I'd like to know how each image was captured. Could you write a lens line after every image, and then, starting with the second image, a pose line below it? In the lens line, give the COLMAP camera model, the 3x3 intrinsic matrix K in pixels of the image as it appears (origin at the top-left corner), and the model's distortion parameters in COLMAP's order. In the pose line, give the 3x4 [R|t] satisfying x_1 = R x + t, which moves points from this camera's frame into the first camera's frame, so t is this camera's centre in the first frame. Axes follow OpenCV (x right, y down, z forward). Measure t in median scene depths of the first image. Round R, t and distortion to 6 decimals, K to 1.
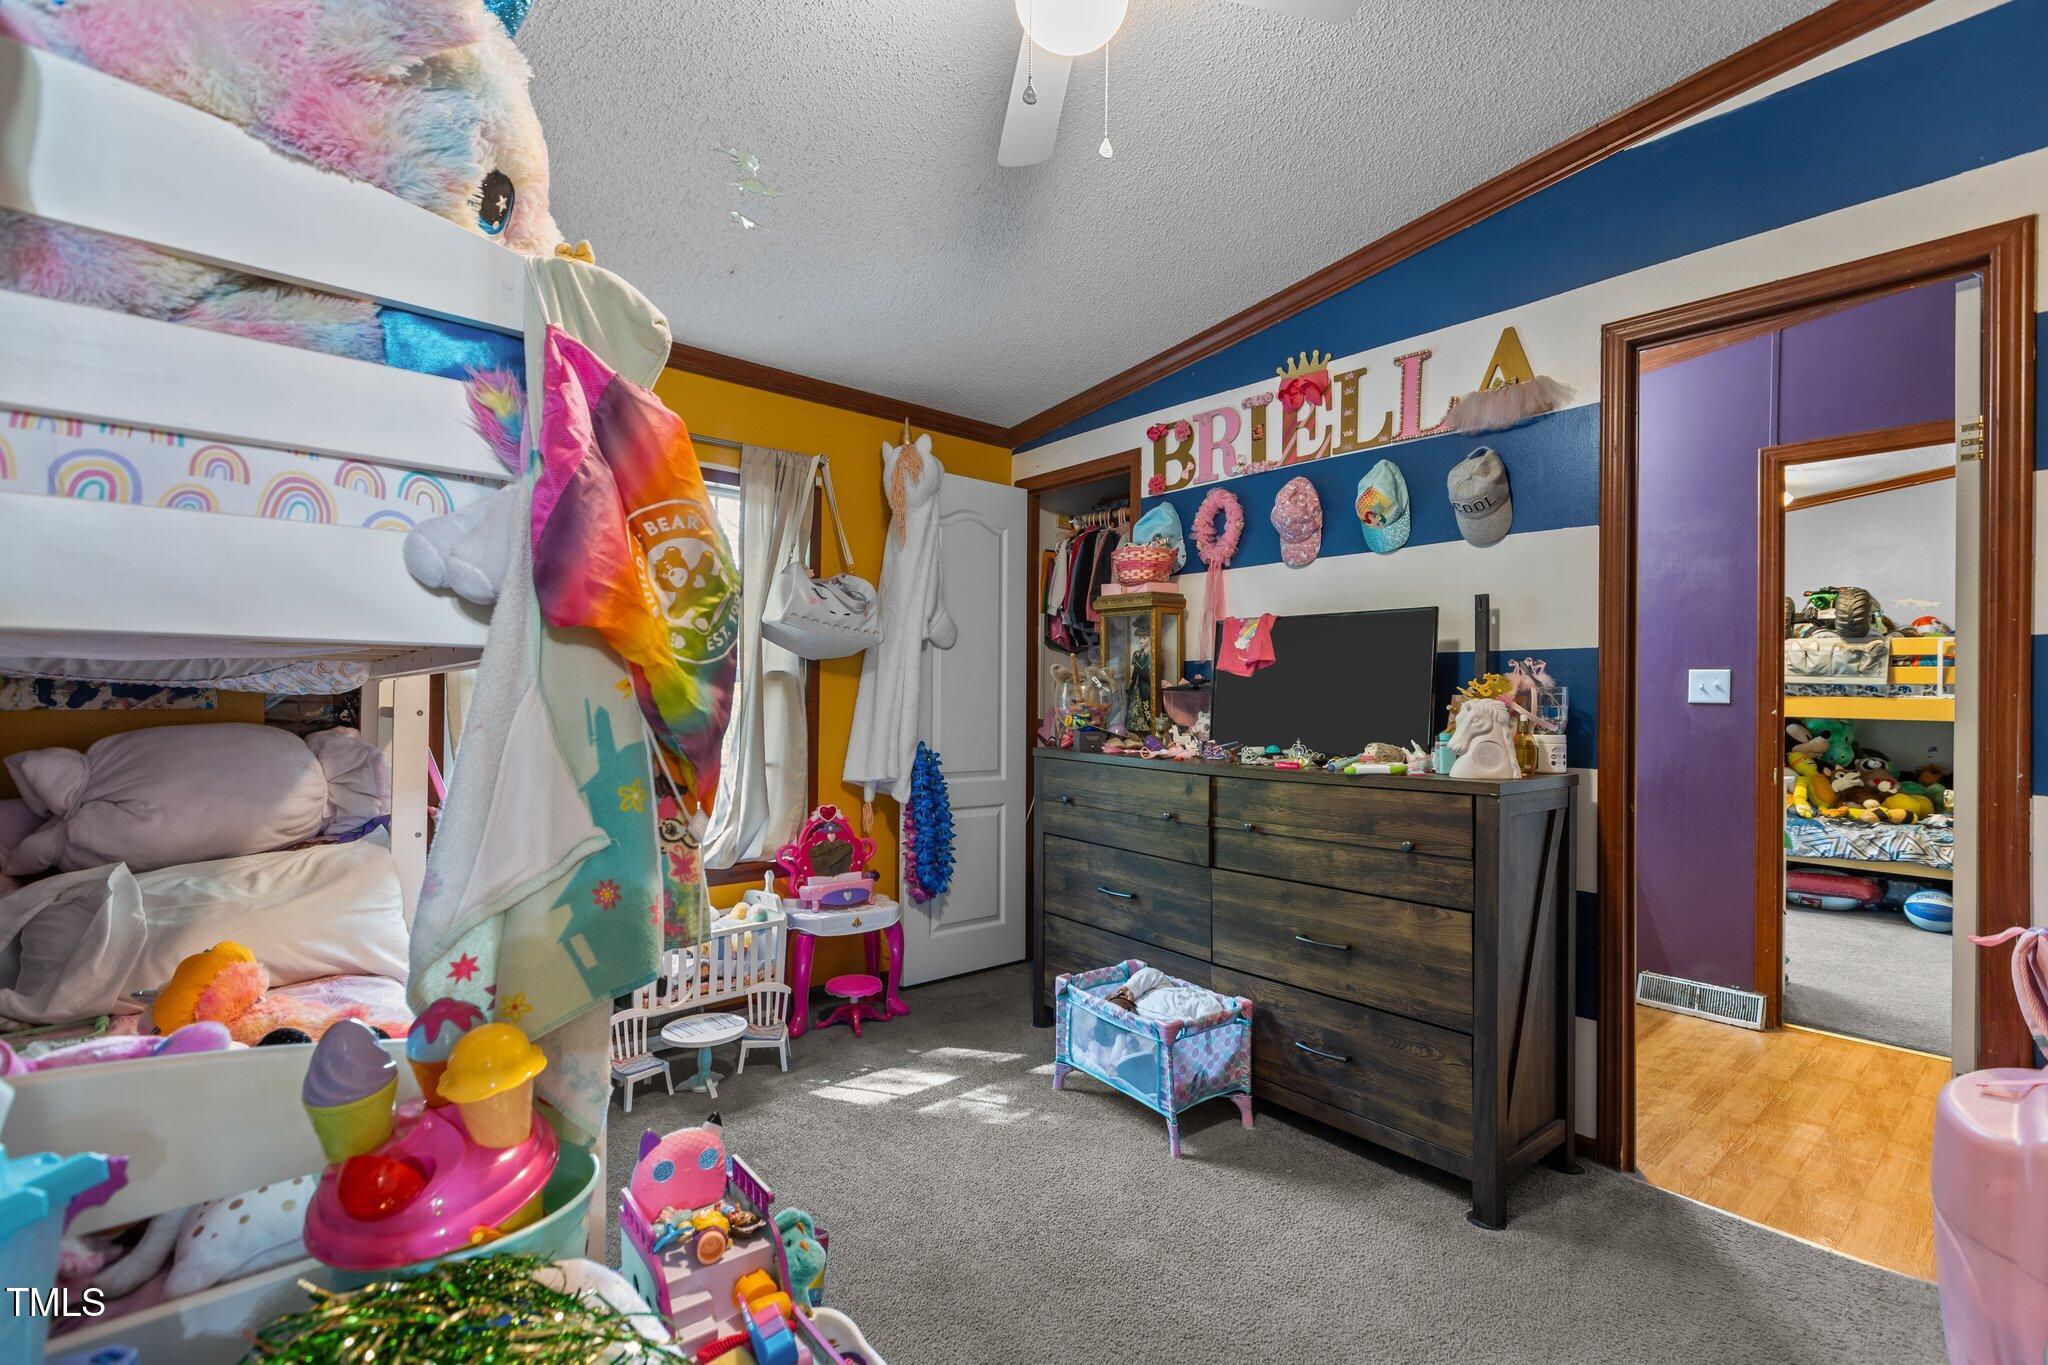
lens RADIAL K [[906.5, 0, 1027.4], [0, 906.5, 689.1], [0, 0, 1]] dist [0.003354, 0.000128]
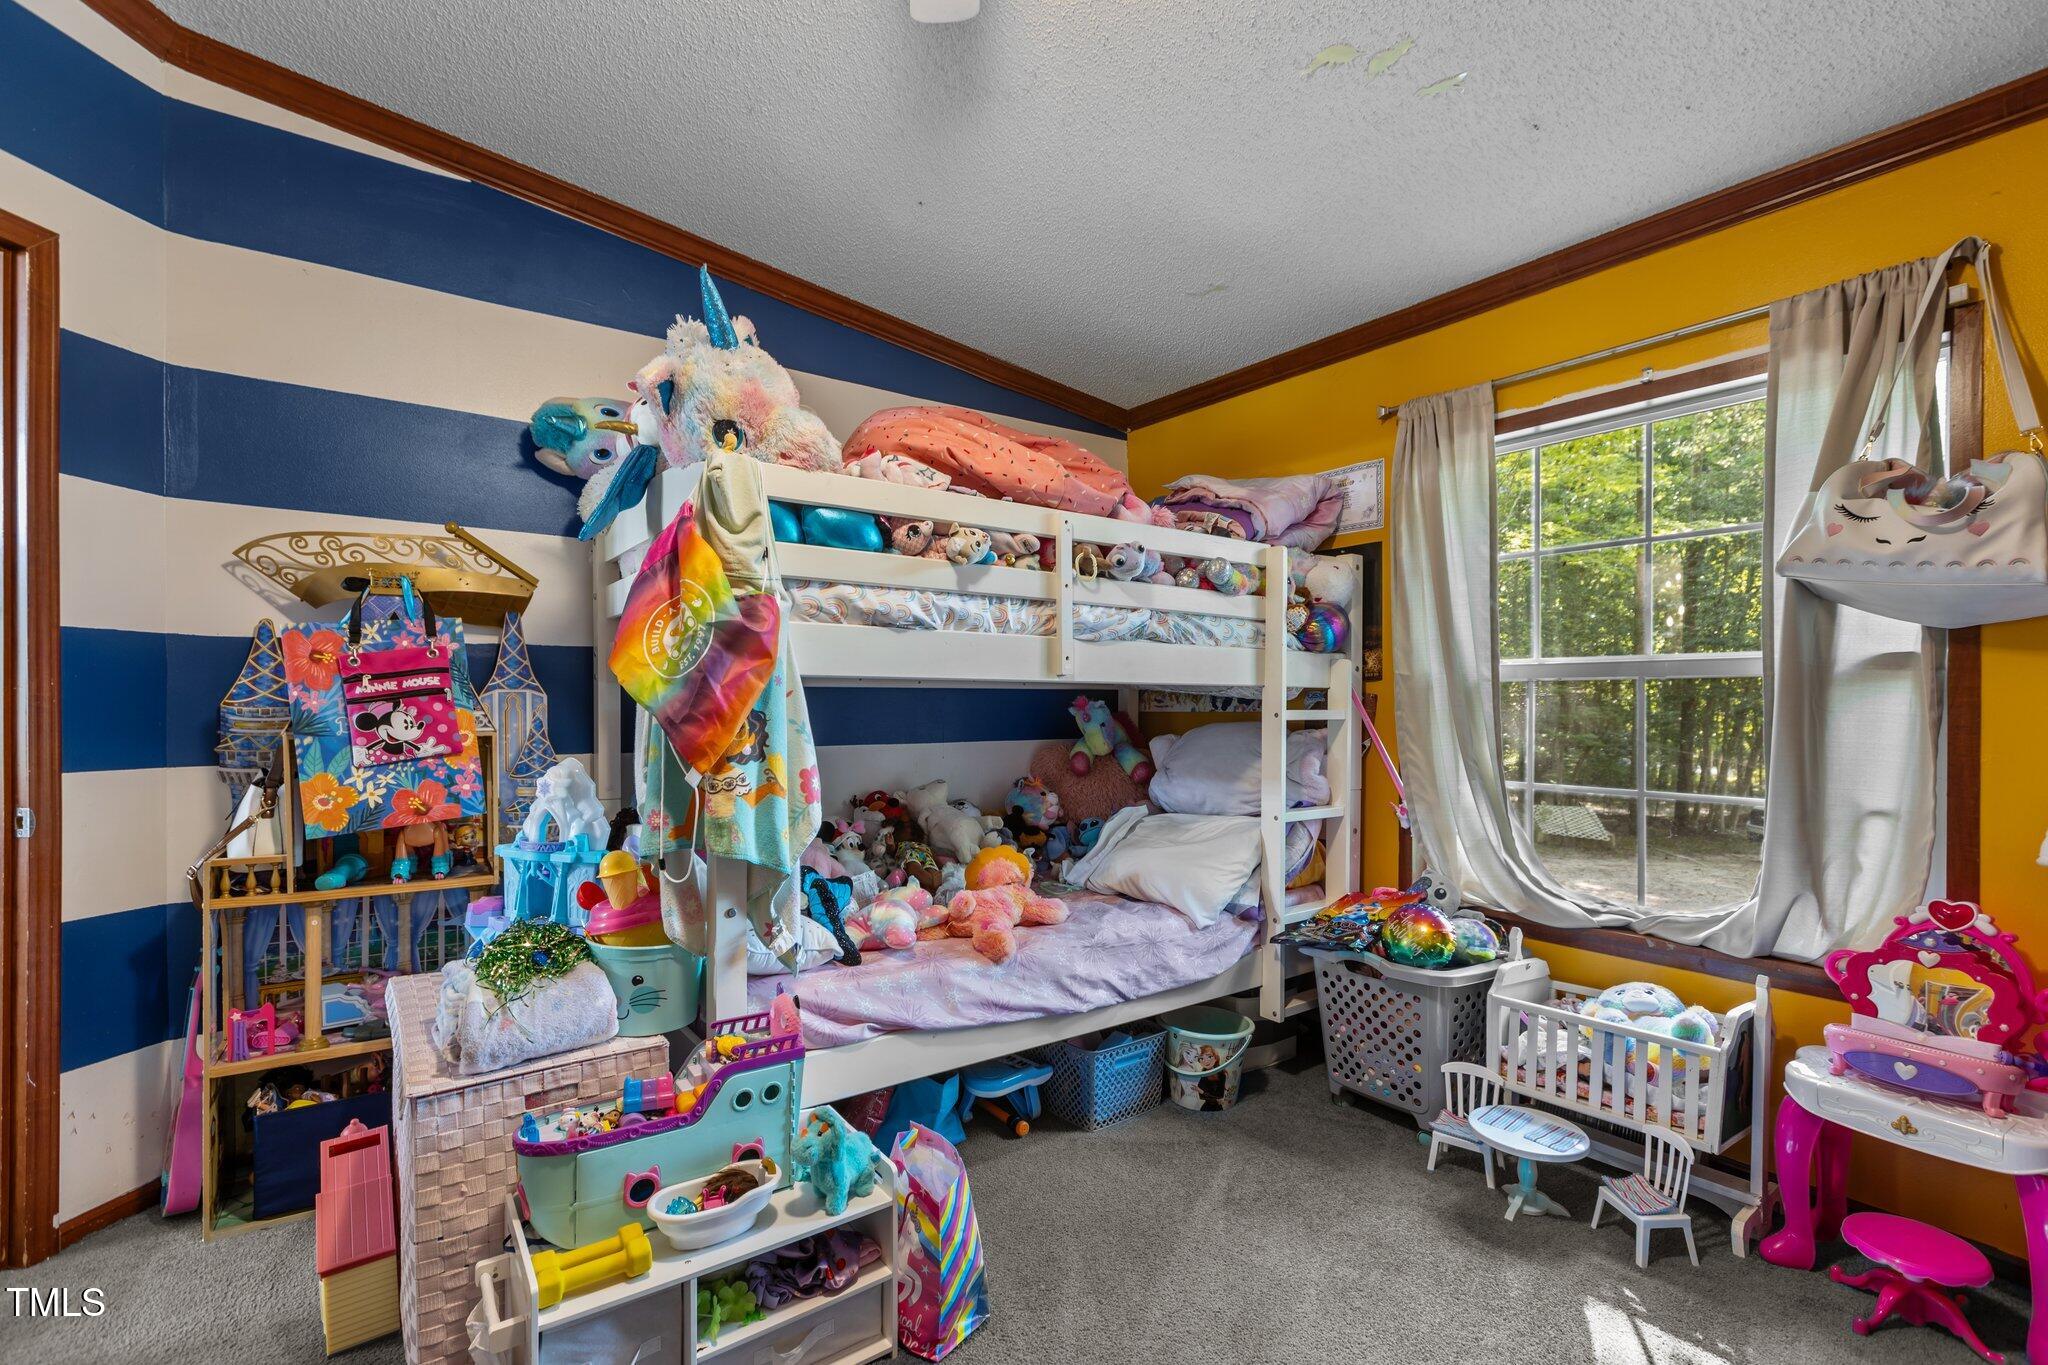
lens RADIAL K [[906.5, 0, 1024.6], [0, 906.5, 697.8], [0, 0, 1]] dist [0.003354, 0.000128]
pose [[-0.068347, -0.015370, -0.997543, 0.428055], [0.010691, 0.999813, -0.016137, 0.014617], [0.997604, -0.011767, -0.068170, 0.603118]]
